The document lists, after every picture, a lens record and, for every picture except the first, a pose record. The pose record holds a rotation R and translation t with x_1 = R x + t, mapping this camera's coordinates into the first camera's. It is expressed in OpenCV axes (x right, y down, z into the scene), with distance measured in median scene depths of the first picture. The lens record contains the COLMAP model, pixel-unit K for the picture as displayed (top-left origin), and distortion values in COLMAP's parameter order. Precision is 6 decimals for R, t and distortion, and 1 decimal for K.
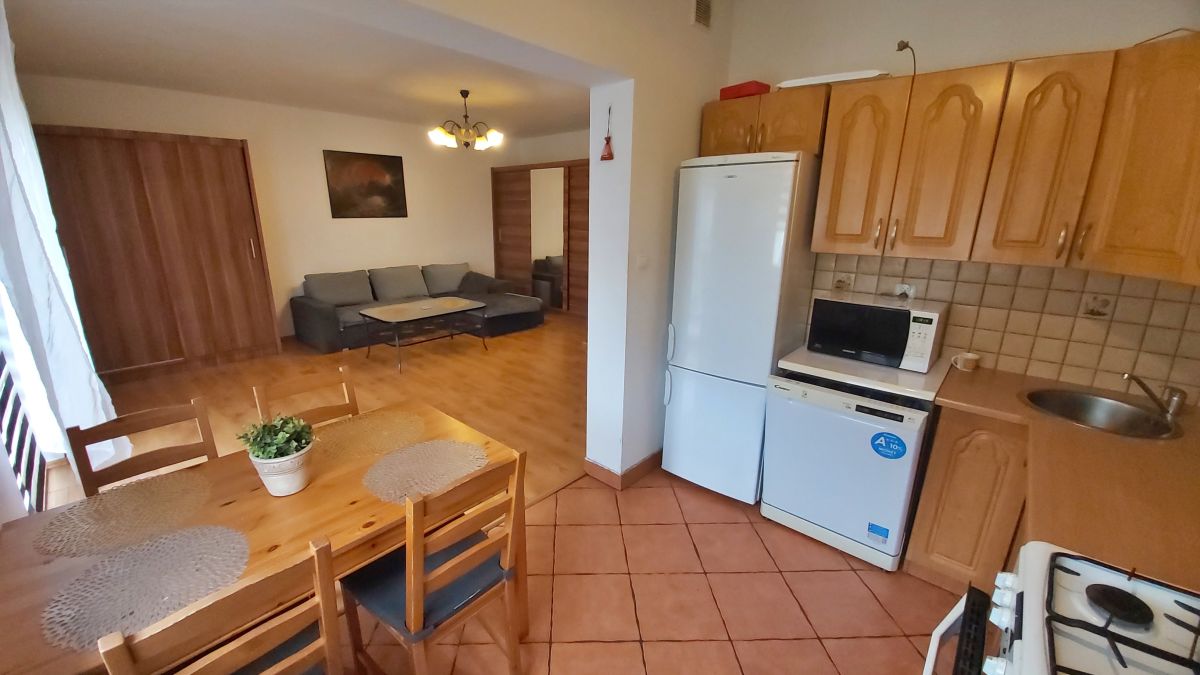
lens RADIAL K [[472.3, 0, 579.3], [0, 472.3, 339.4], [0, 0, 1]] dist [-0.000309, -0.000128]
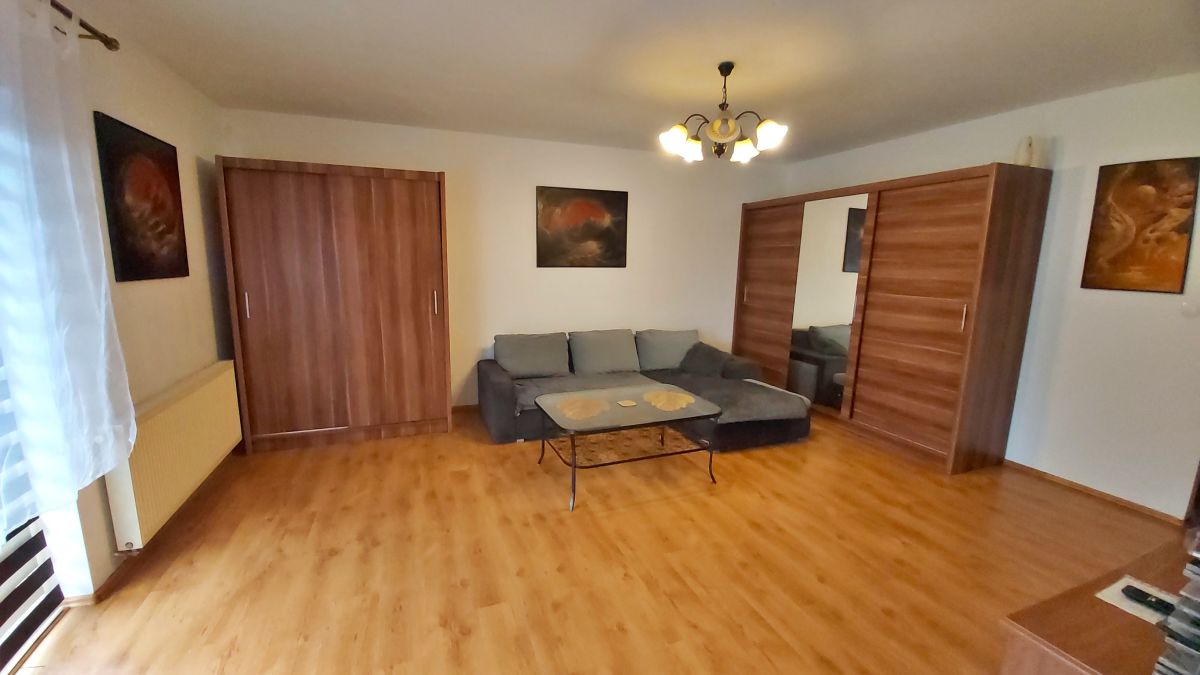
lens RADIAL K [[472.3, 0, 579.3], [0, 472.3, 339.4], [0, 0, 1]] dist [-0.000309, -0.000128]
pose [[0.891562, 0.083249, -0.445181, -0.090621], [-0.129413, 0.988806, -0.074268, -0.088307], [0.434015, 0.123827, 0.892355, 0.341542]]
